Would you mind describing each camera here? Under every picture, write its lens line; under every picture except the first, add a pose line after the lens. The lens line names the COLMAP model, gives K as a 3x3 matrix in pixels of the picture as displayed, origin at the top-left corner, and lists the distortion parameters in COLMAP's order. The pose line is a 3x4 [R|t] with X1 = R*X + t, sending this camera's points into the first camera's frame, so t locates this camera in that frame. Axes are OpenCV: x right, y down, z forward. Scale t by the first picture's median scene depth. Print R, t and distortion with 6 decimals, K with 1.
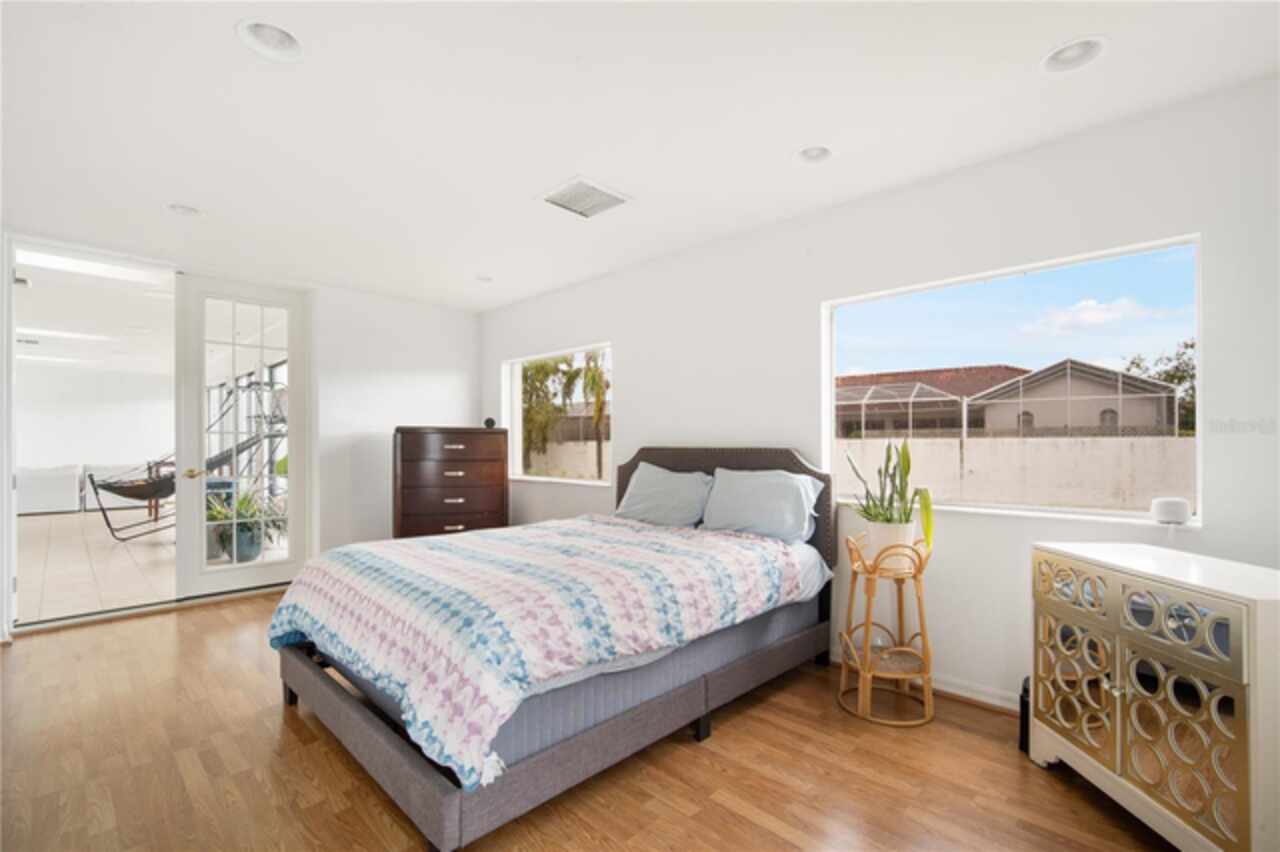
lens RADIAL K [[564.4, 0, 642.2], [0, 564.4, 446.3], [0, 0, 1]] dist [0.000076, 0.000075]
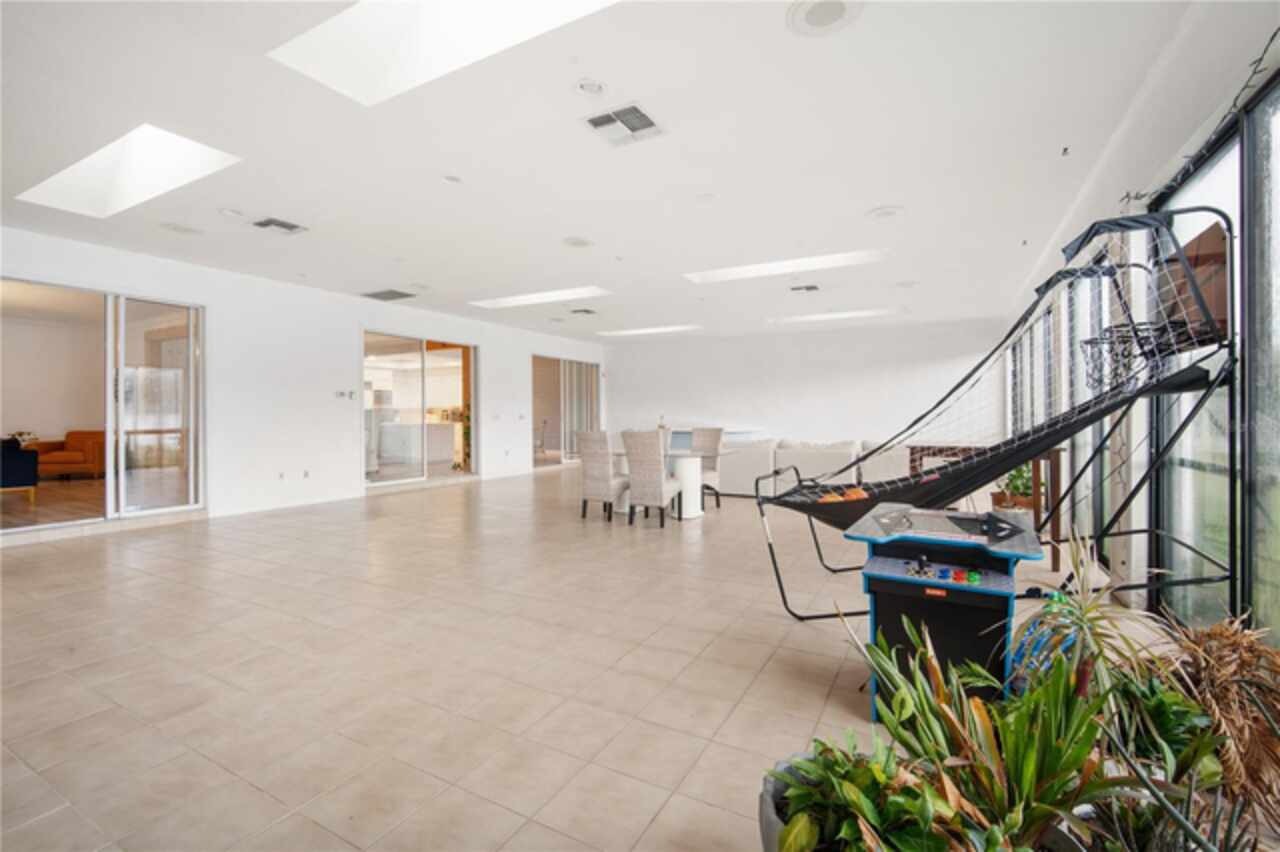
lens RADIAL K [[564.4, 0, 642.2], [0, 564.4, 446.3], [0, 0, 1]] dist [0.000076, 0.000075]
pose [[0.261378, 0.054433, -0.963701, -0.433795], [0.010482, 0.998190, 0.059224, -0.007755], [0.965180, -0.025581, 0.260334, 0.646771]]
